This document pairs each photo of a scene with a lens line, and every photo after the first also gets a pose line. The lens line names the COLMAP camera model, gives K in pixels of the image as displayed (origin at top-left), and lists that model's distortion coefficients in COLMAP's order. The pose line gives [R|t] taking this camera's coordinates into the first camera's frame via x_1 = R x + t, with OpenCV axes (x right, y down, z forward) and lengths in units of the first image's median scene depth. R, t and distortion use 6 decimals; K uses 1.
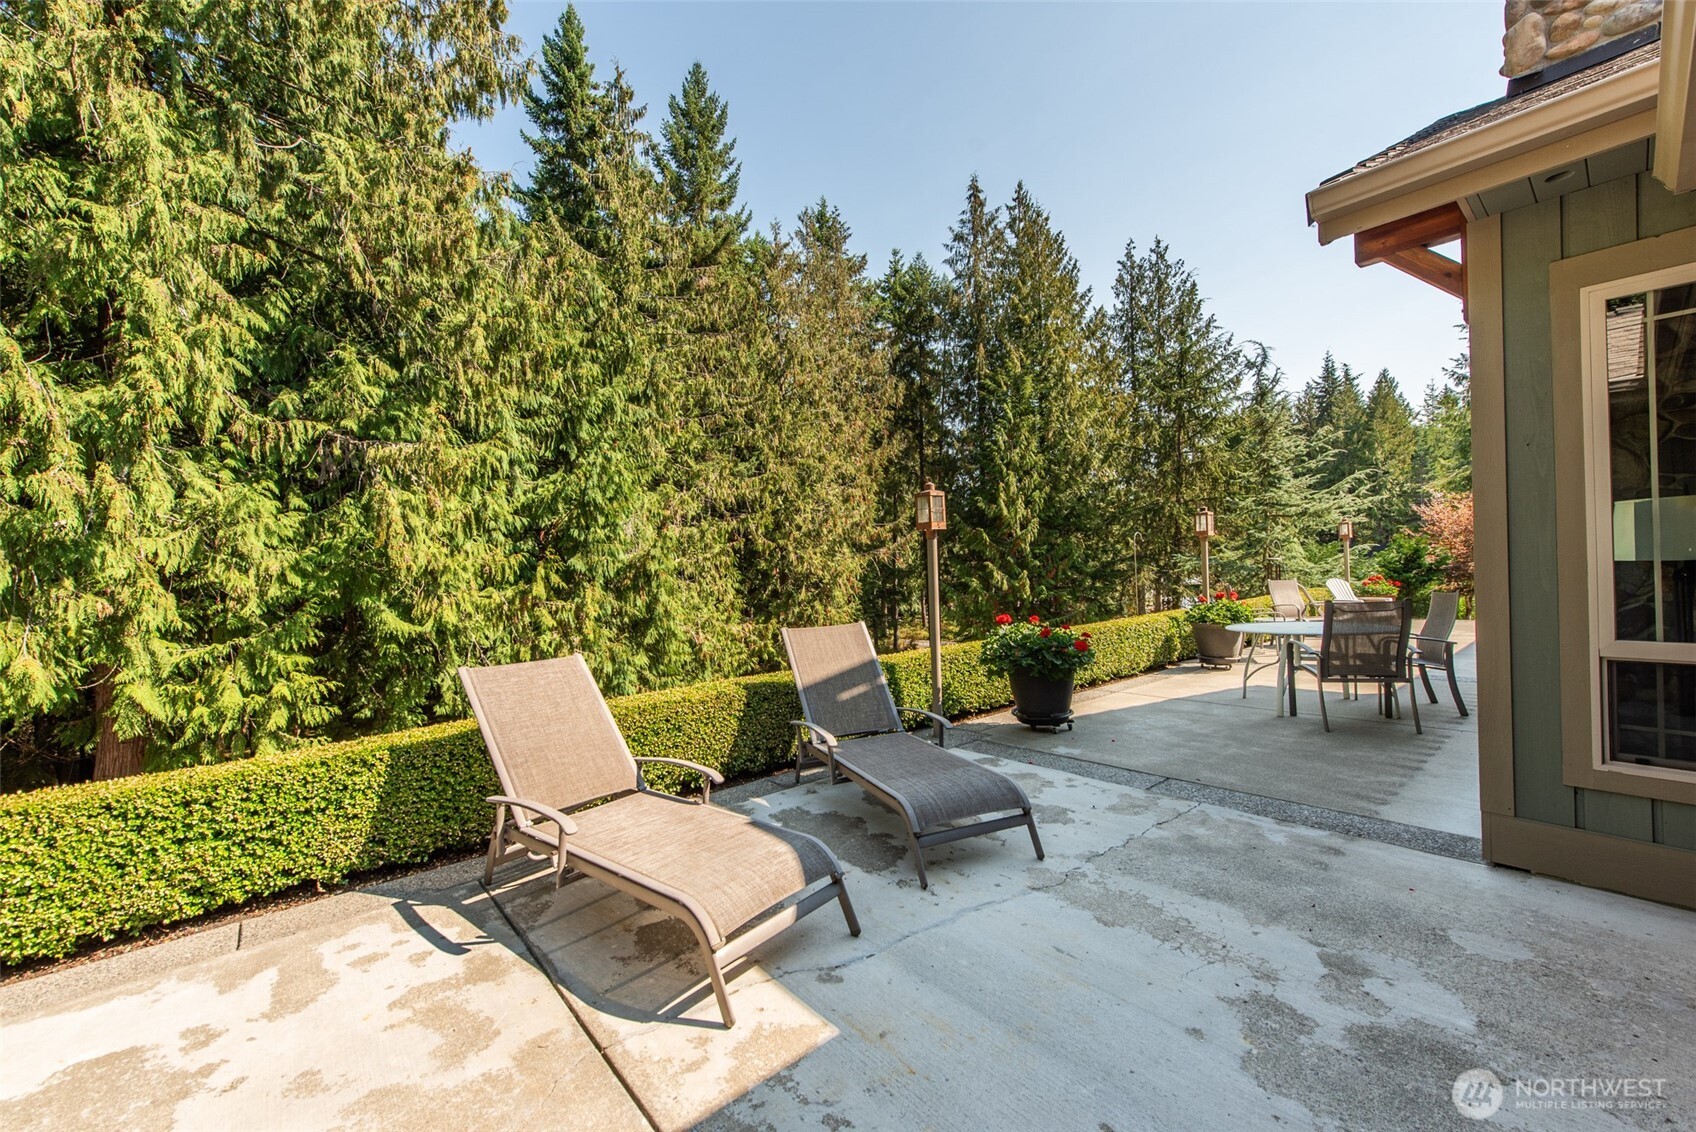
lens RADIAL K [[654.3, 0, 848.9], [0, 654.3, 569.5], [0, 0, 1]] dist [0.007548, -0.000030]
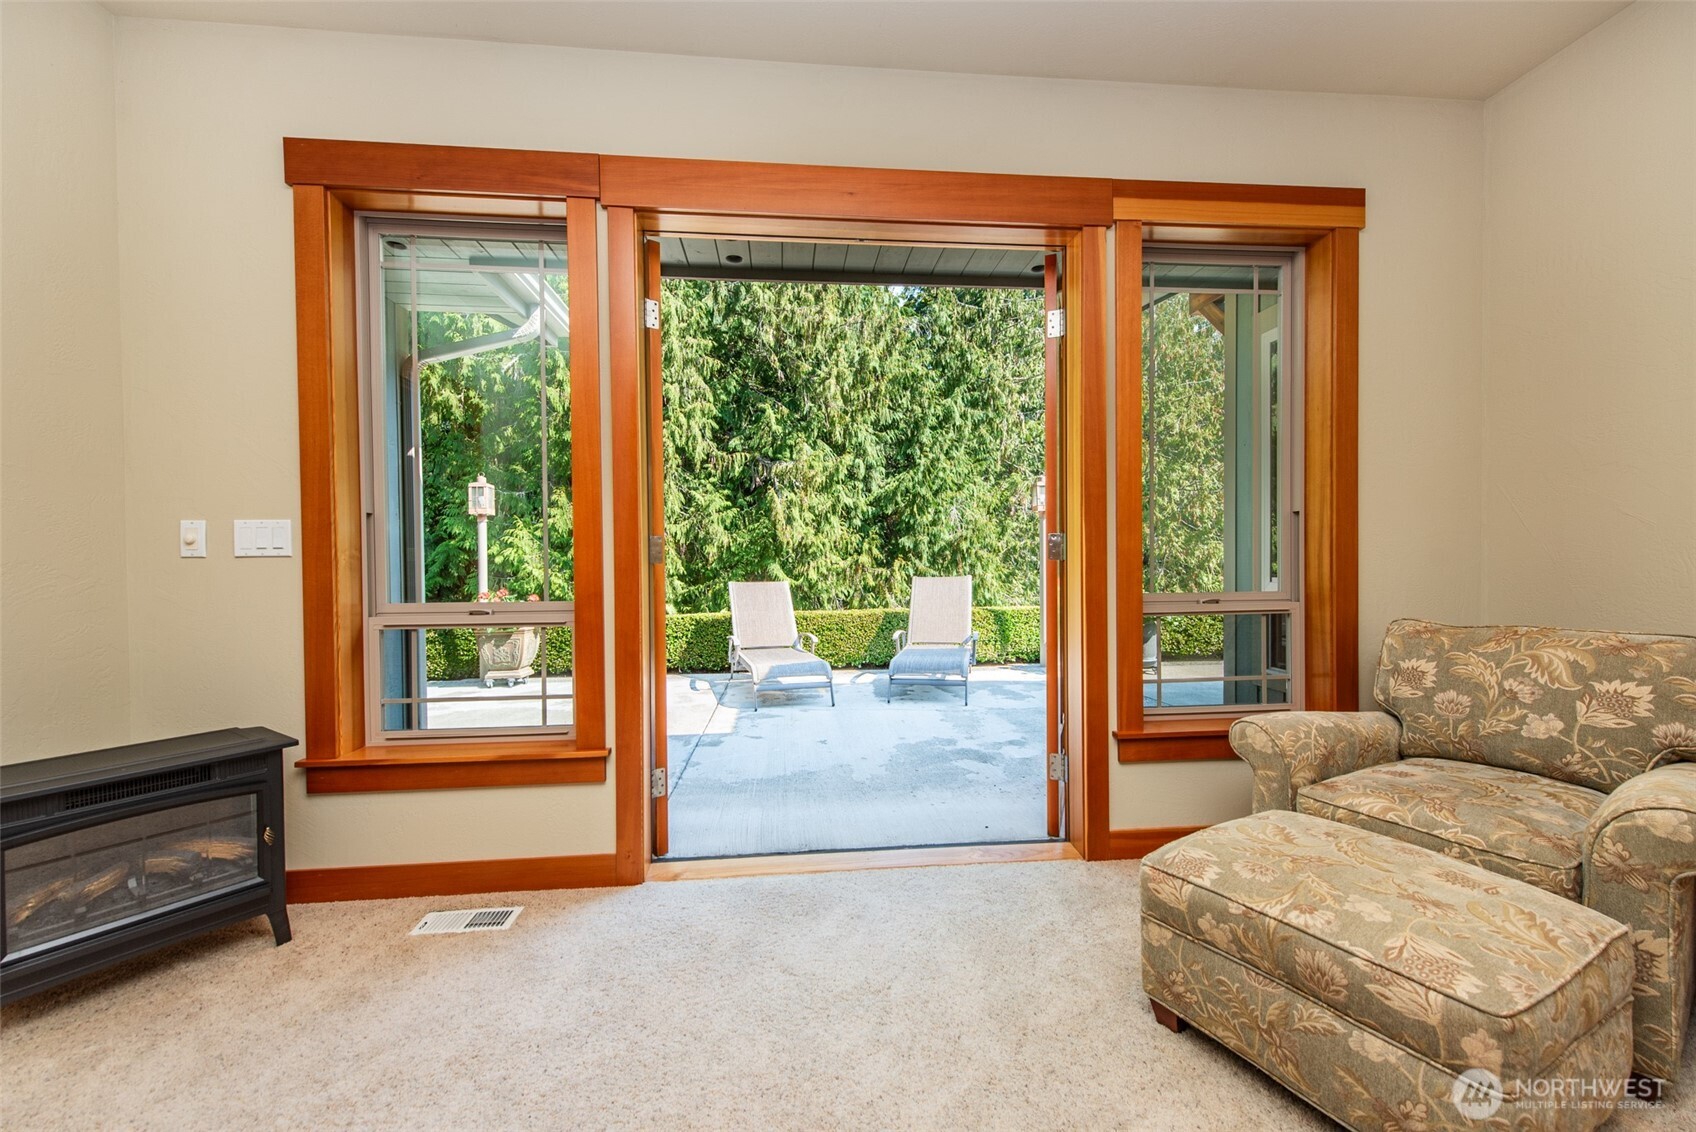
lens RADIAL K [[662.2, 0, 842.8], [0, 662.2, 570.9], [0, 0, 1]] dist [0.000275, -0.000090]
pose [[0.810067, 0.030790, -0.585528, 0.331536], [-0.017829, 0.999452, 0.027890, 0.017644], [0.586066, -0.012154, 0.810172, -0.181406]]
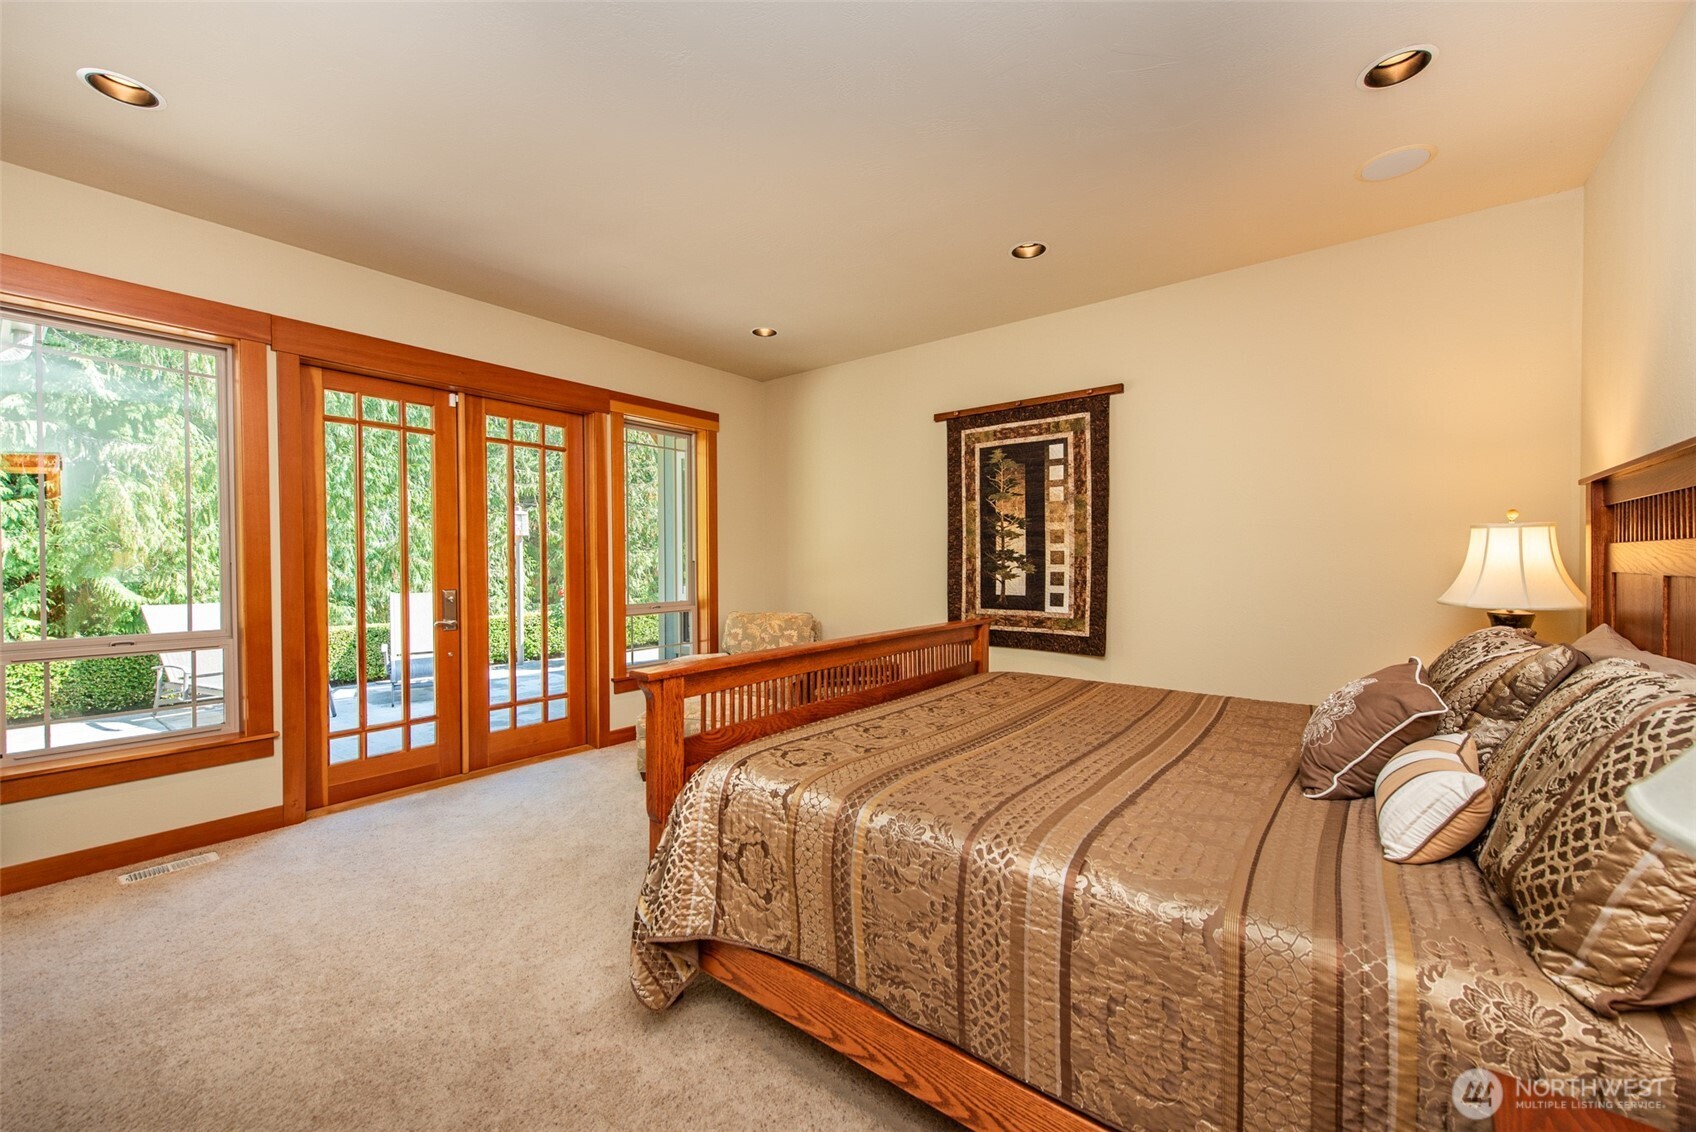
lens RADIAL K [[674.5, 0, 851.9], [0, 674.5, 570.8], [0, 0, 1]] dist [0.001070, 0.000092]
pose [[0.981270, 0.022396, 0.191330, 0.345076], [-0.023897, 0.999699, 0.005539, -0.000609], [-0.191149, -0.010007, 0.981510, -0.429653]]
